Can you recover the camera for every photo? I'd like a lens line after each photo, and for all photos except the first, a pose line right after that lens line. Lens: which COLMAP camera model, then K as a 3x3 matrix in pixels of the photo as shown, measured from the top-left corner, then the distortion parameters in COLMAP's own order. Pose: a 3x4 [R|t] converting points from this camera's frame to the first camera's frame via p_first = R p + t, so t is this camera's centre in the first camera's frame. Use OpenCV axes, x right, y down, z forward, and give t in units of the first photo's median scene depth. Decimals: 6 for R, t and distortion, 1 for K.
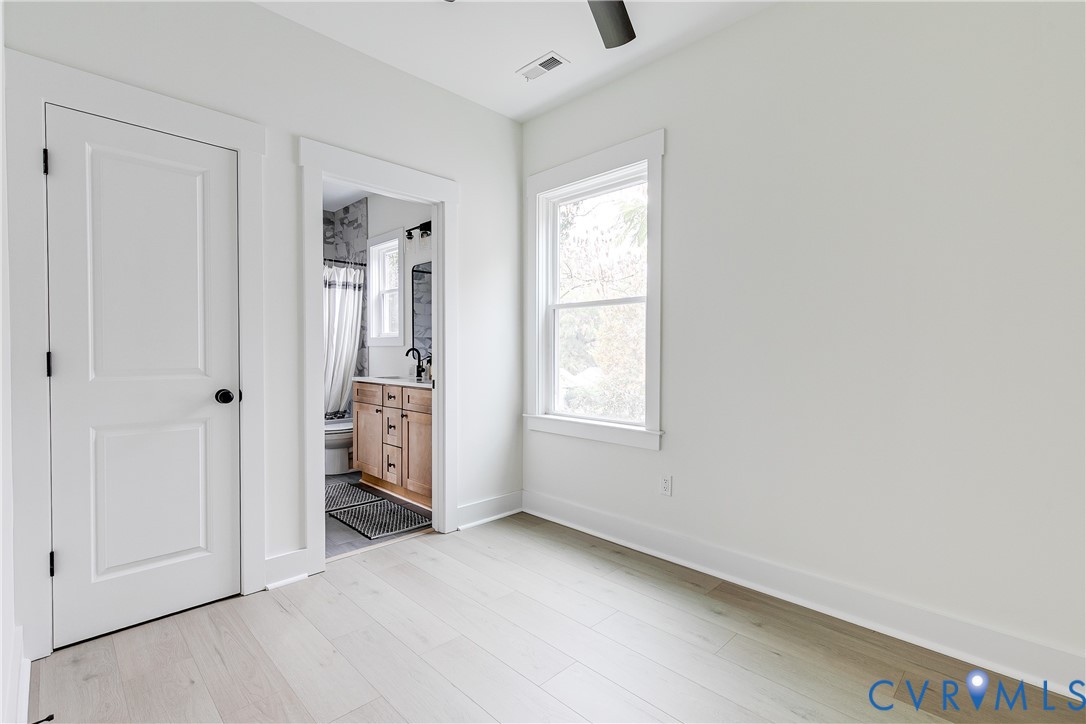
lens RADIAL K [[494.0, 0, 553.4], [0, 494.0, 362.3], [0, 0, 1]] dist [0.010037, -0.001800]
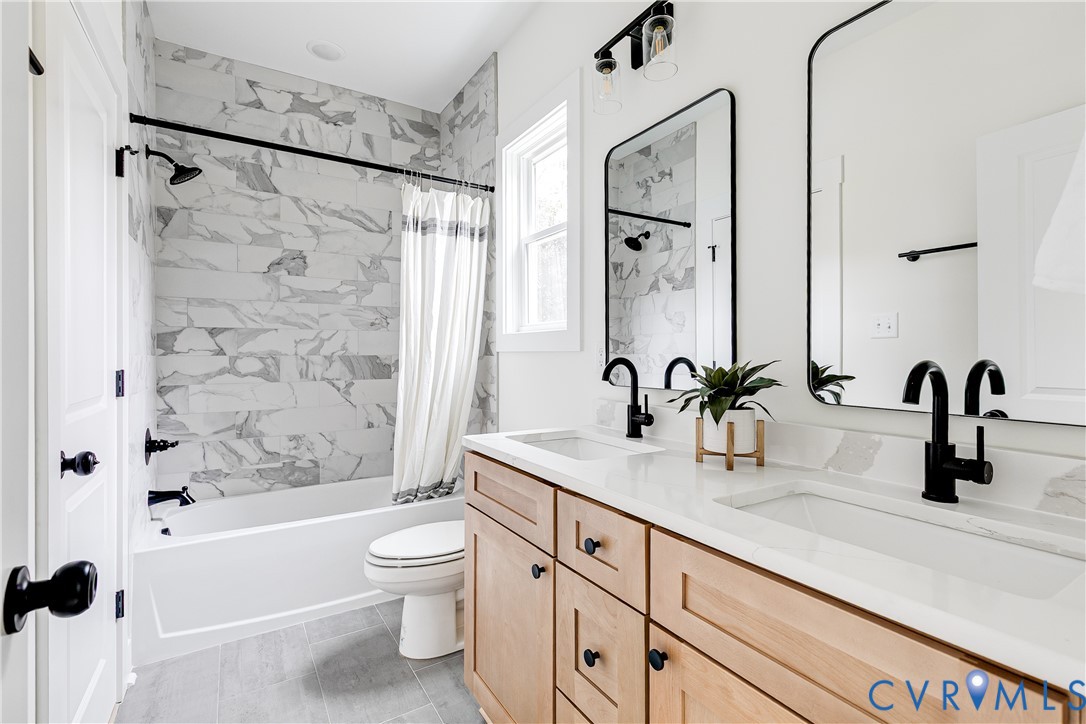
lens RADIAL K [[494.0, 0, 542.3], [0, 494.0, 356.4], [0, 0, 1]] dist [0.010037, -0.001800]
pose [[0.968984, -0.002720, -0.247109, -0.211589], [-0.001459, 0.999859, -0.016725, -0.020149], [0.247119, 0.016567, 0.968843, 0.539493]]
